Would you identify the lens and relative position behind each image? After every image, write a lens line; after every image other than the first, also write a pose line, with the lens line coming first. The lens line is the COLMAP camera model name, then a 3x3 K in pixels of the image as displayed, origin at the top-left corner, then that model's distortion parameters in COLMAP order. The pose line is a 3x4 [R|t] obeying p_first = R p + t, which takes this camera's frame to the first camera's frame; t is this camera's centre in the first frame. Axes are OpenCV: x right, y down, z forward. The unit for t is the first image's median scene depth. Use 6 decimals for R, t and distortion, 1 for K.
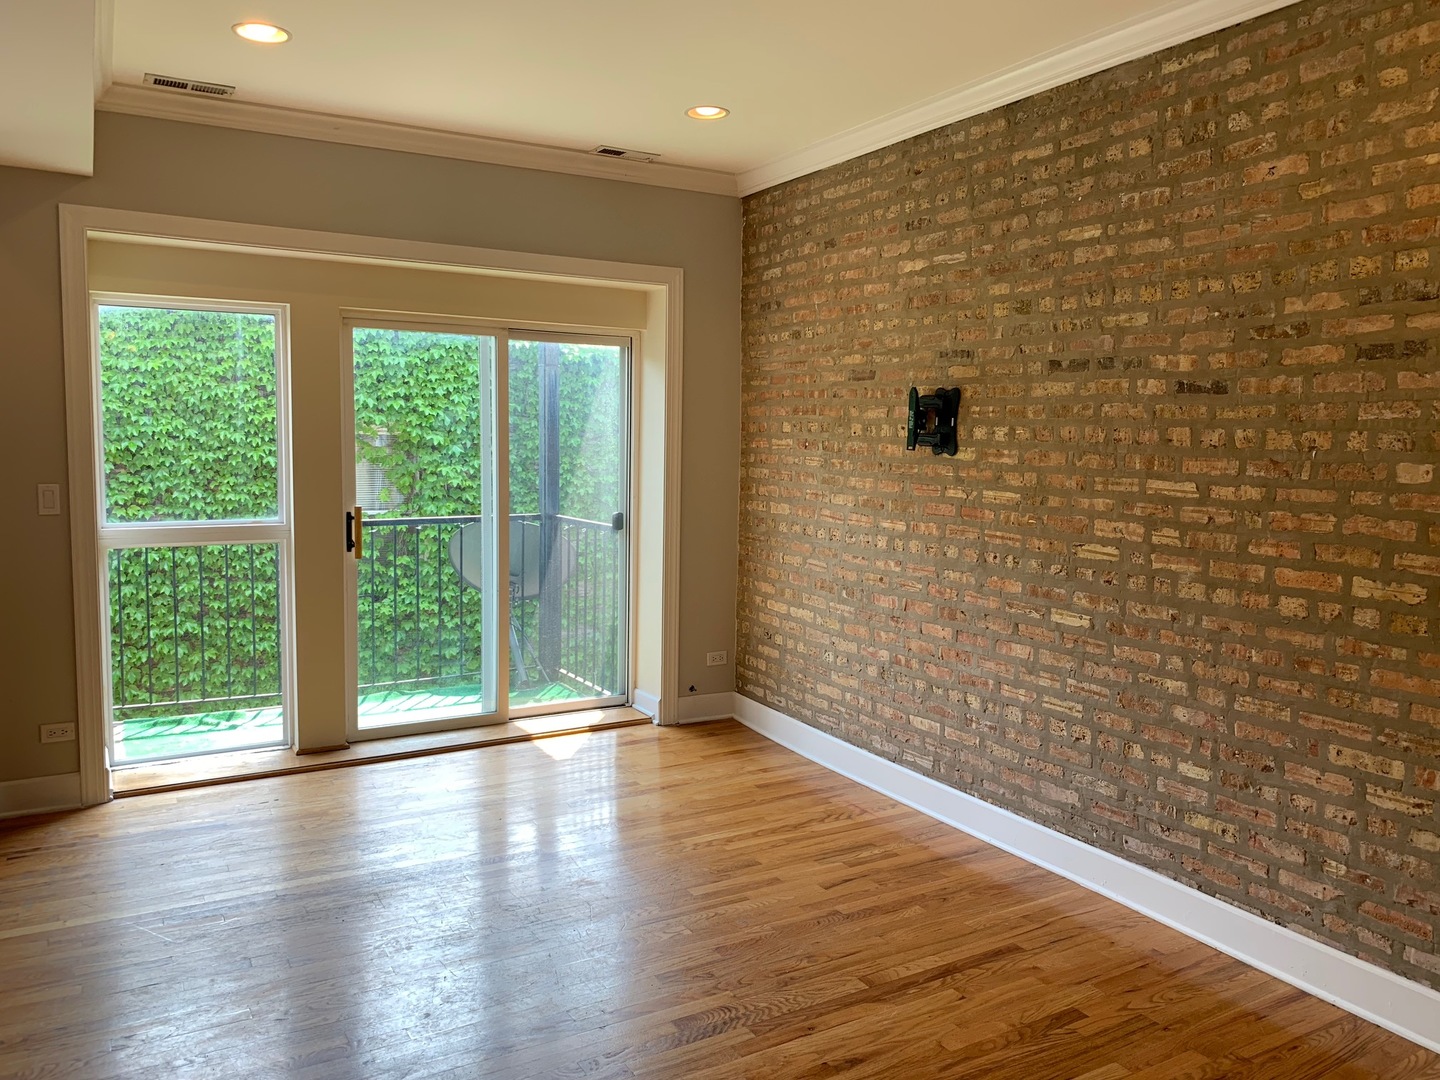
lens RADIAL K [[1107.5, 0, 714.2], [0, 1107.5, 545.9], [0, 0, 1]] dist [0.055979, -0.058217]
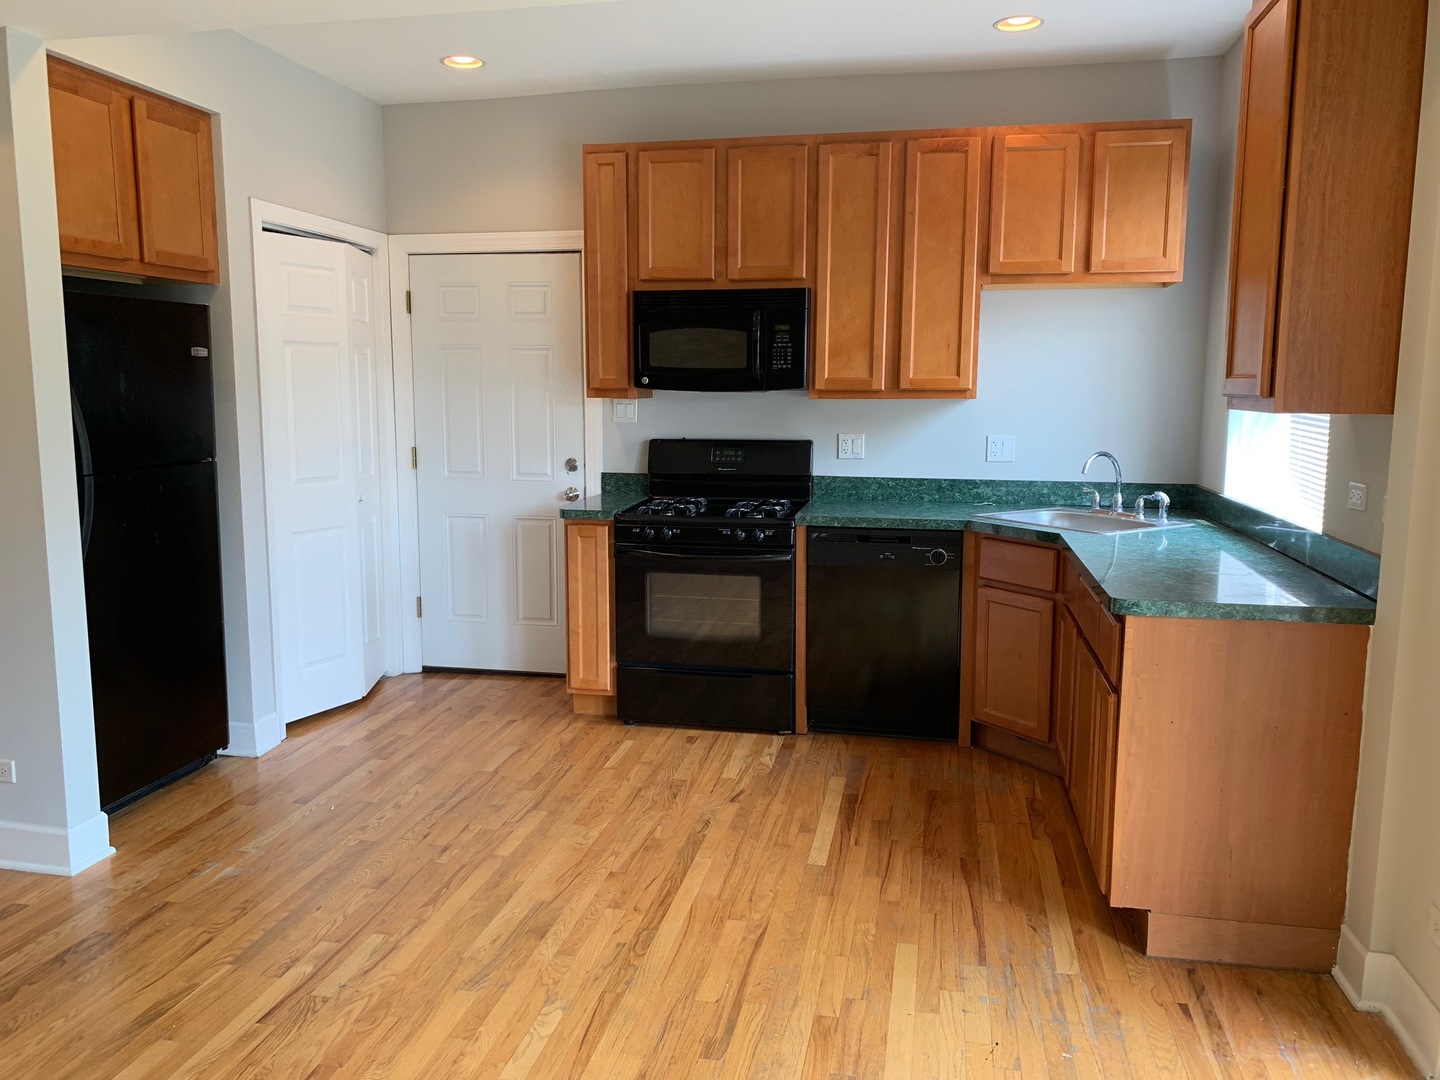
lens RADIAL K [[1107.5, 0, 714.3], [0, 1107.5, 531.1], [0, 0, 1]] dist [0.055979, -0.058217]
pose [[-0.665325, 0.089825, -0.741130, 0.031046], [-0.087944, 0.976393, 0.197288, -0.079618], [0.741355, 0.196438, -0.641720, 0.817722]]
